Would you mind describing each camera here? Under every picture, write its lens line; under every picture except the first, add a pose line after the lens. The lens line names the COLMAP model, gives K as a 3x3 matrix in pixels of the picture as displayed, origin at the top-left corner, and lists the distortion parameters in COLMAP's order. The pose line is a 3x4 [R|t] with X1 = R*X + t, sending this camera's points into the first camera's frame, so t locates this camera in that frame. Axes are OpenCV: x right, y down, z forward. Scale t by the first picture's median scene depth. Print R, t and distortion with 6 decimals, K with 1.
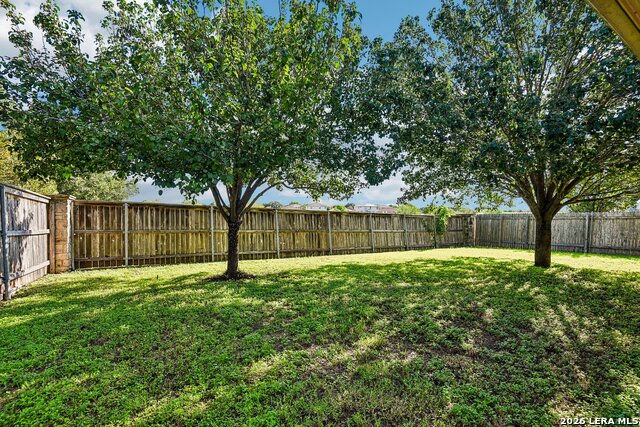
lens RADIAL K [[298.5, 0, 318.6], [0, 298.5, 214.7], [0, 0, 1]] dist [-0.001092, -0.000374]
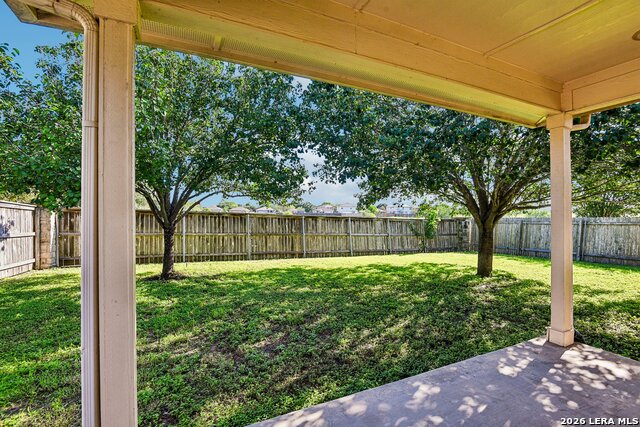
lens RADIAL K [[298.5, 0, 318.6], [0, 298.5, 214.7], [0, 0, 1]] dist [-0.001092, -0.000374]
pose [[0.992416, 0.002992, -0.122892, 0.238589], [-0.002975, 0.999996, 0.000326, -0.016201], [0.122892, 0.000042, 0.992420, -0.024091]]
